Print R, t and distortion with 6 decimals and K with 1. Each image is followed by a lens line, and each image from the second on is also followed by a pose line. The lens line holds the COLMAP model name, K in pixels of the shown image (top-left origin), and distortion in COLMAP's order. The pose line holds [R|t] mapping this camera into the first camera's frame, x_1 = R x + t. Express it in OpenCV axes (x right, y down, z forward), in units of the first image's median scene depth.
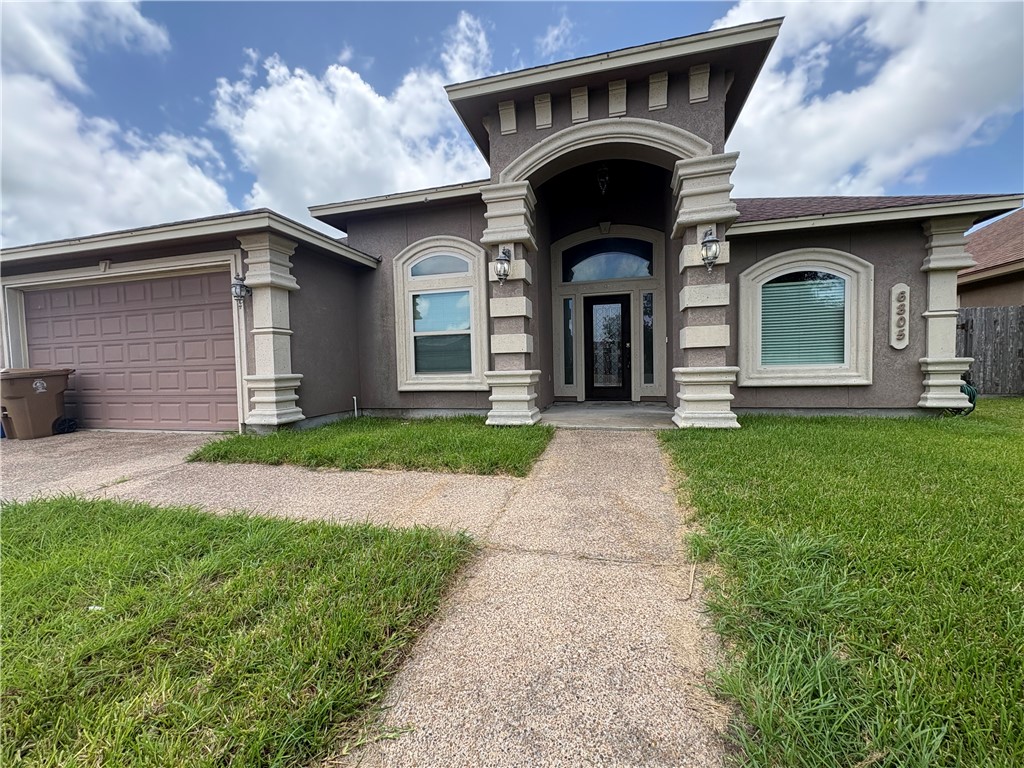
lens RADIAL K [[409.9, 0, 512.6], [0, 409.9, 389.2], [0, 0, 1]] dist [0.001311, -0.000051]
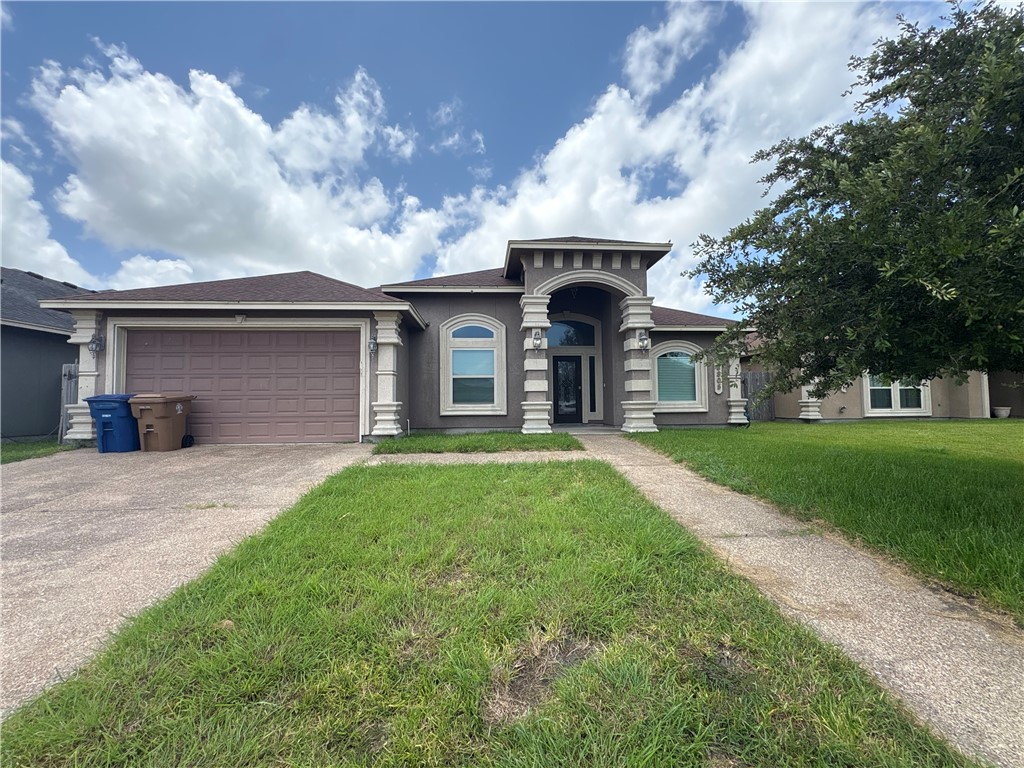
lens RADIAL K [[408.8, 0, 513.3], [0, 408.8, 385.3], [0, 0, 1]] dist [0.000495, 0.000036]
pose [[0.949703, 0.027730, 0.311920, -0.517985], [0.003430, 0.995091, -0.098907, 0.044627], [-0.313132, 0.095002, 0.944946, -0.469048]]
